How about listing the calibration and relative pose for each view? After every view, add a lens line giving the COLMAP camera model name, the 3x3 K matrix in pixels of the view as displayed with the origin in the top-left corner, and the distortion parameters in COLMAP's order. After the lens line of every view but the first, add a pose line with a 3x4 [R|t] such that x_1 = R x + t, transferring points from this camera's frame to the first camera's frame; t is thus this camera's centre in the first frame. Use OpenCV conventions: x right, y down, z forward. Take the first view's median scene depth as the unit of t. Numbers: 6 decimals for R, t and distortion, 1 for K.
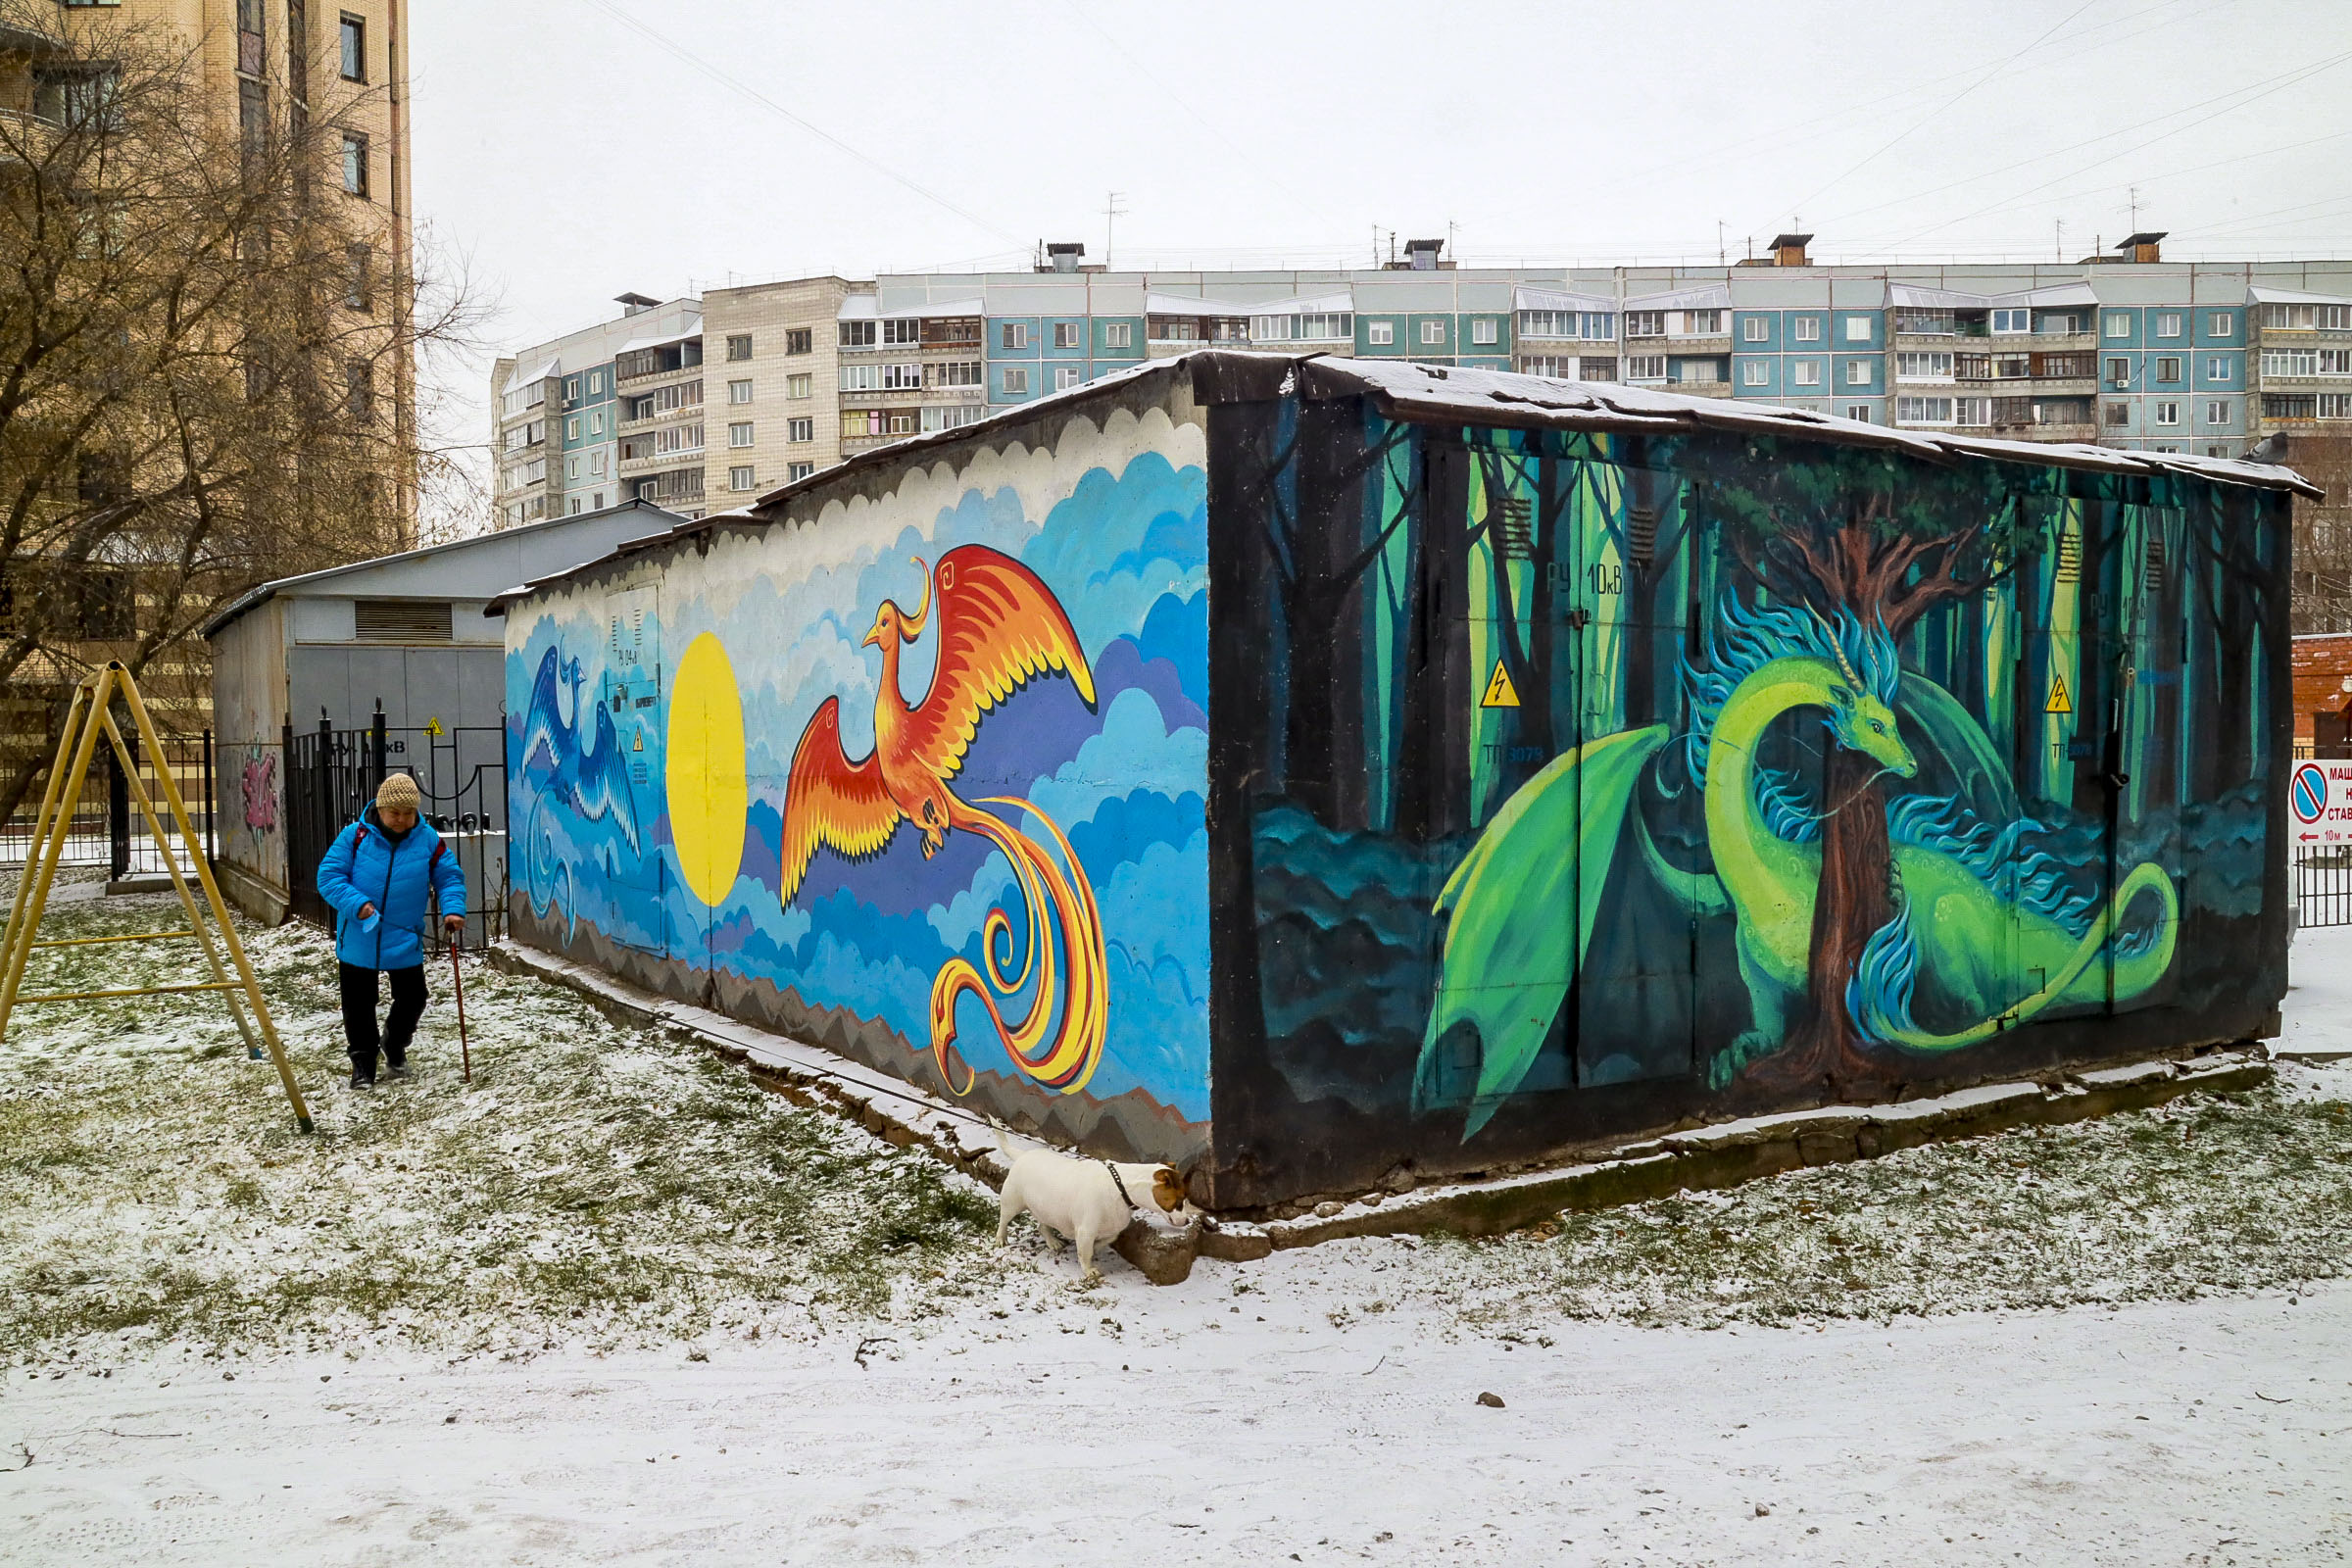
lens RADIAL K [[2243.9, 0, 1176.0], [0, 2243.9, 784.0], [0, 0, 1]] dist [-0.042667, -0.003414]
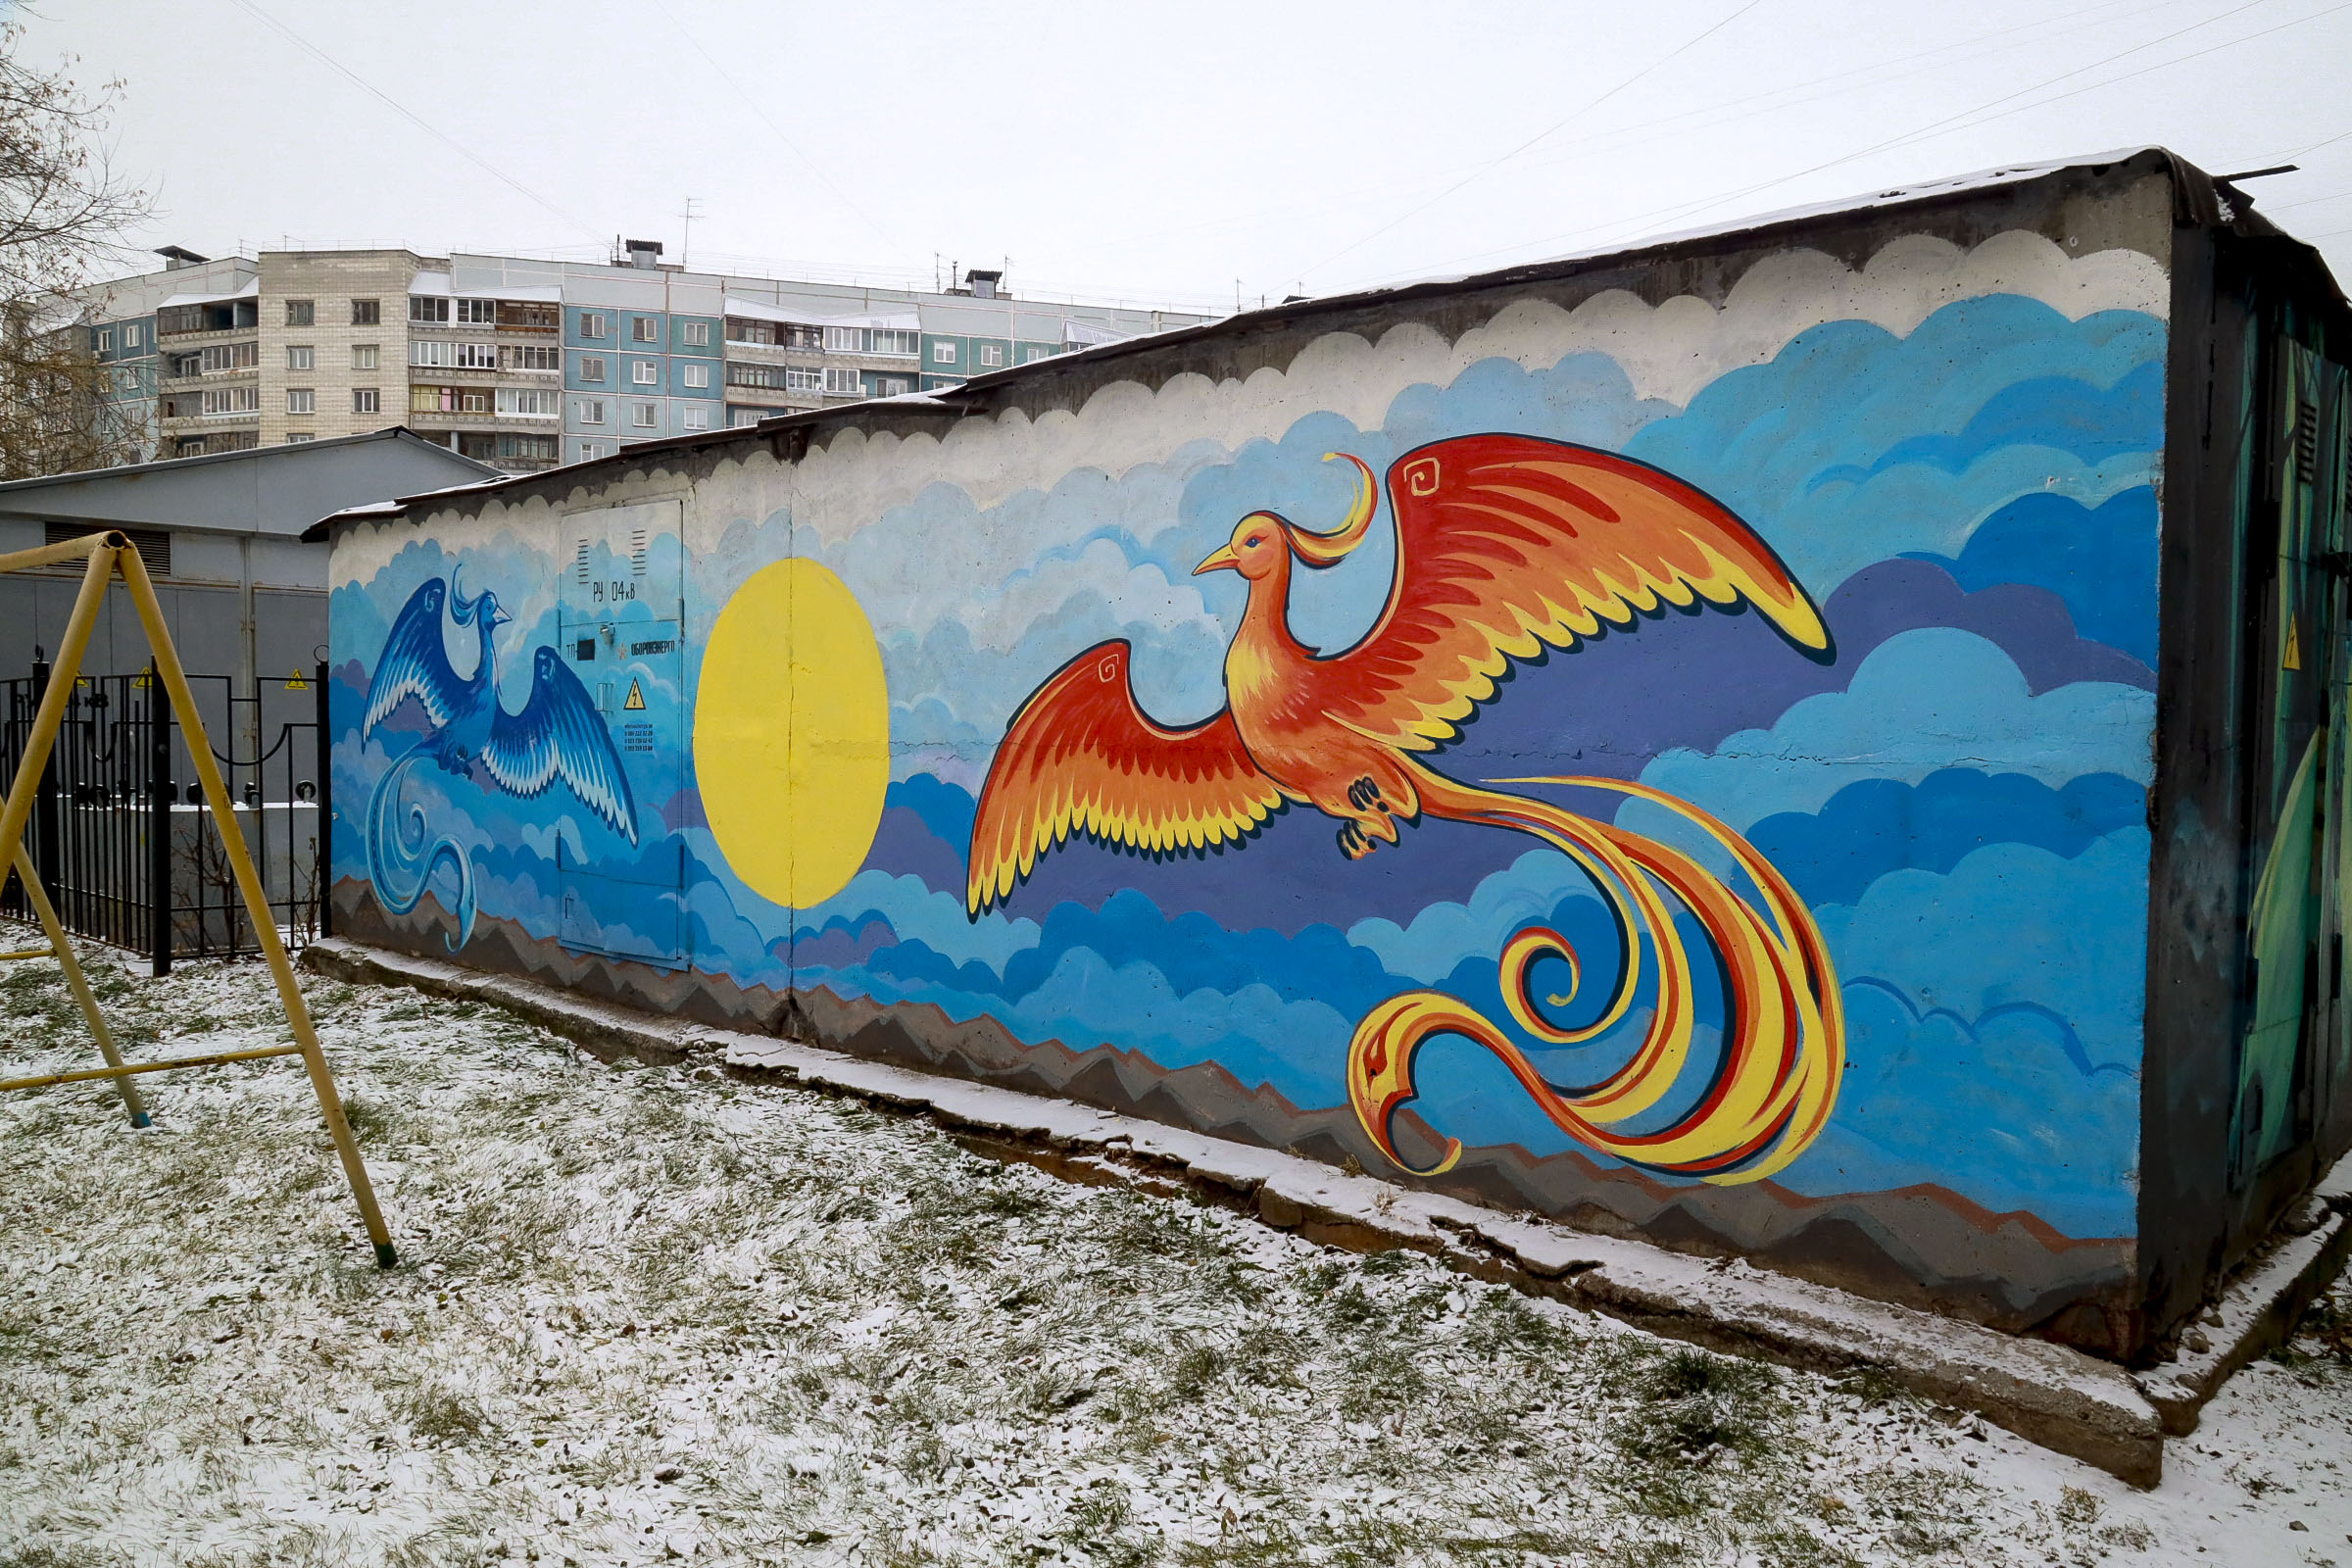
lens RADIAL K [[1869.4, 0, 1176.0], [0, 1869.4, 784.0], [0, 0, 1]] dist [-0.029074, 0.037710]
pose [[0.949882, 0.013942, 0.312297, -0.239279], [-0.016839, 0.999837, 0.006581, 0.003819], [-0.312154, -0.011510, 0.949962, 0.281951]]
